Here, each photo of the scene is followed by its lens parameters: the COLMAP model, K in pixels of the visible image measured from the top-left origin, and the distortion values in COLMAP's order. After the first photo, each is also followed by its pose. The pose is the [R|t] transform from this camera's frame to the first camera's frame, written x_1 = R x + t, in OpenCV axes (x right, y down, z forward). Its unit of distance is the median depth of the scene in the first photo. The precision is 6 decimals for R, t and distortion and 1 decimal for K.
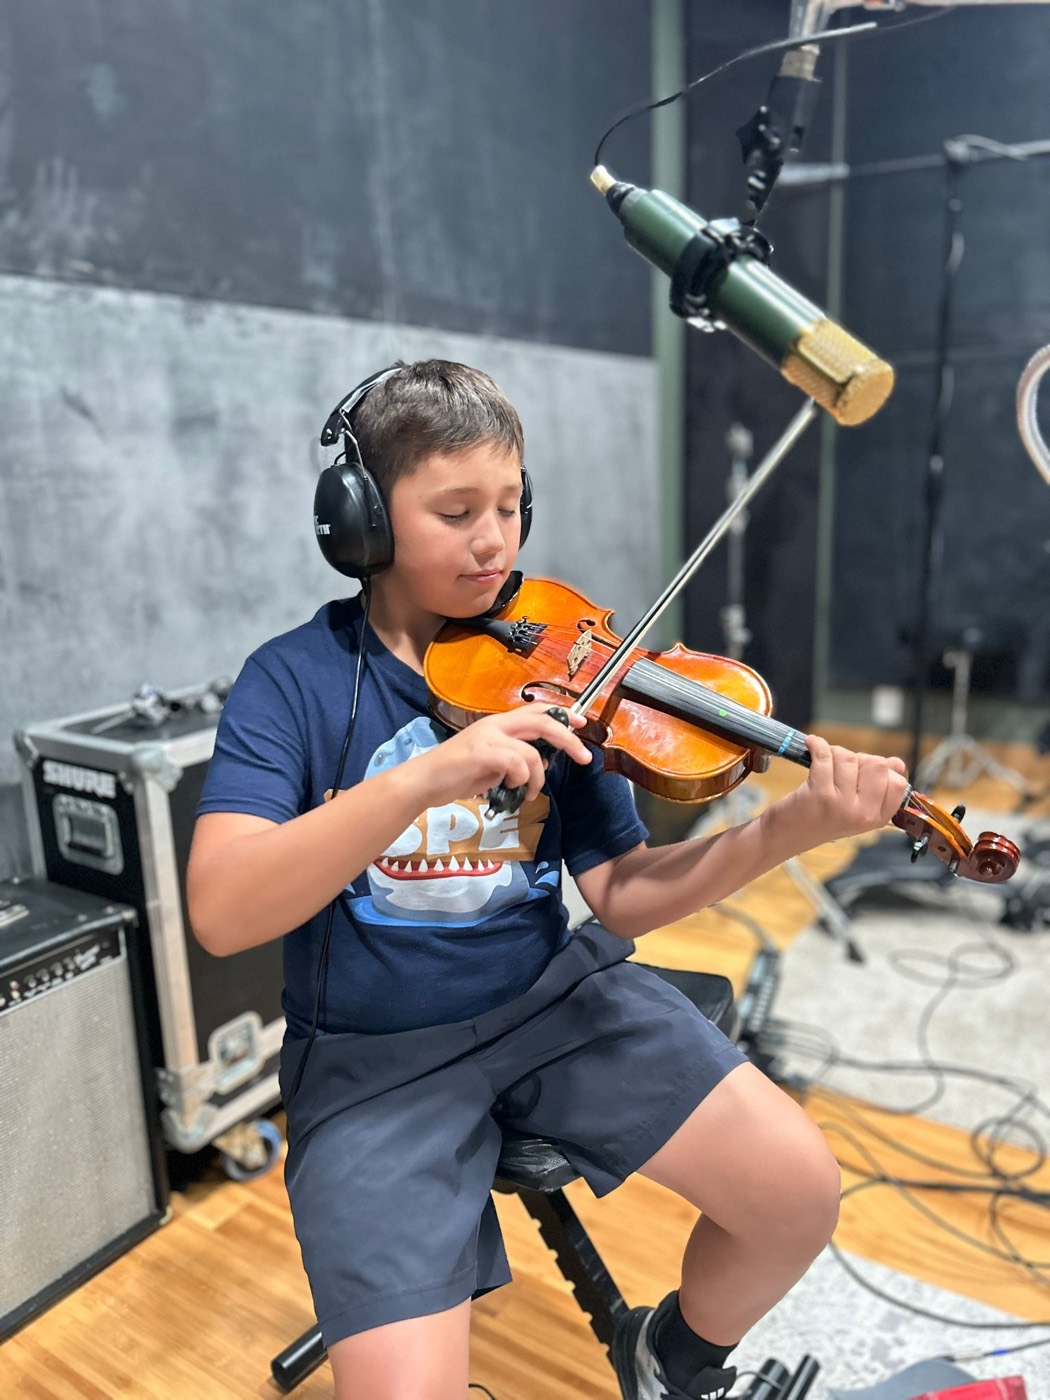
lens RADIAL K [[1045.9, 0, 525.0], [0, 1045.9, 700.0], [0, 0, 1]] dist [0.042180, -0.051651]
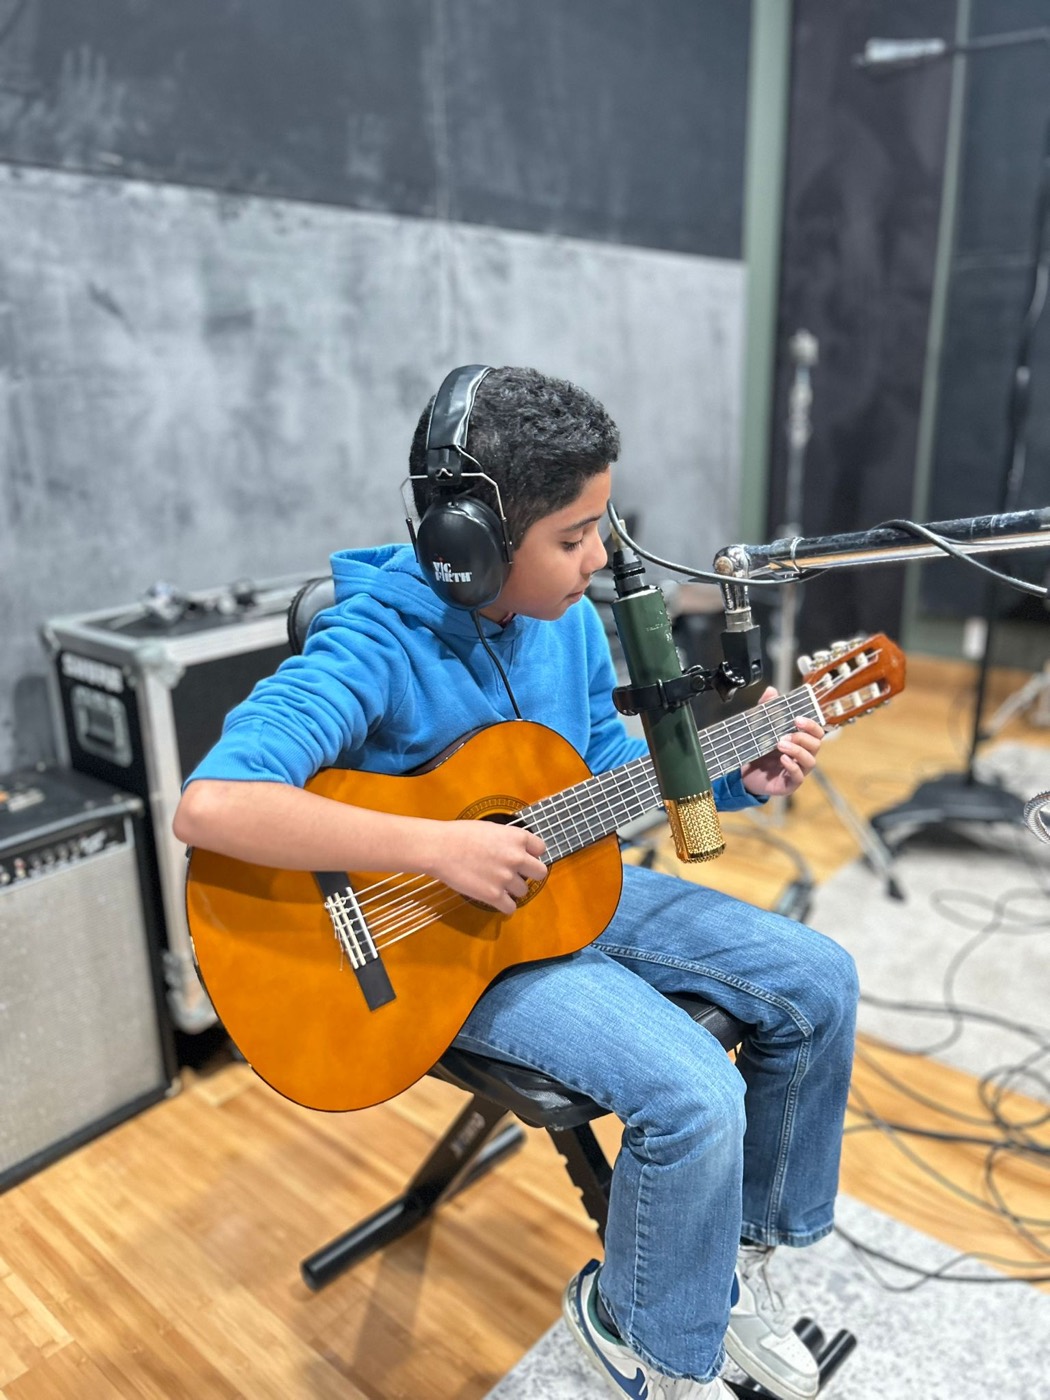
lens RADIAL K [[1045.9, 0, 525.0], [0, 1045.9, 700.0], [0, 0, 1]] dist [0.042180, -0.051651]
pose [[0.992818, 0.046644, -0.110166, 0.100564], [-0.038117, 0.996202, 0.078281, 0.004545], [0.113399, -0.073520, 0.990826, 0.020771]]
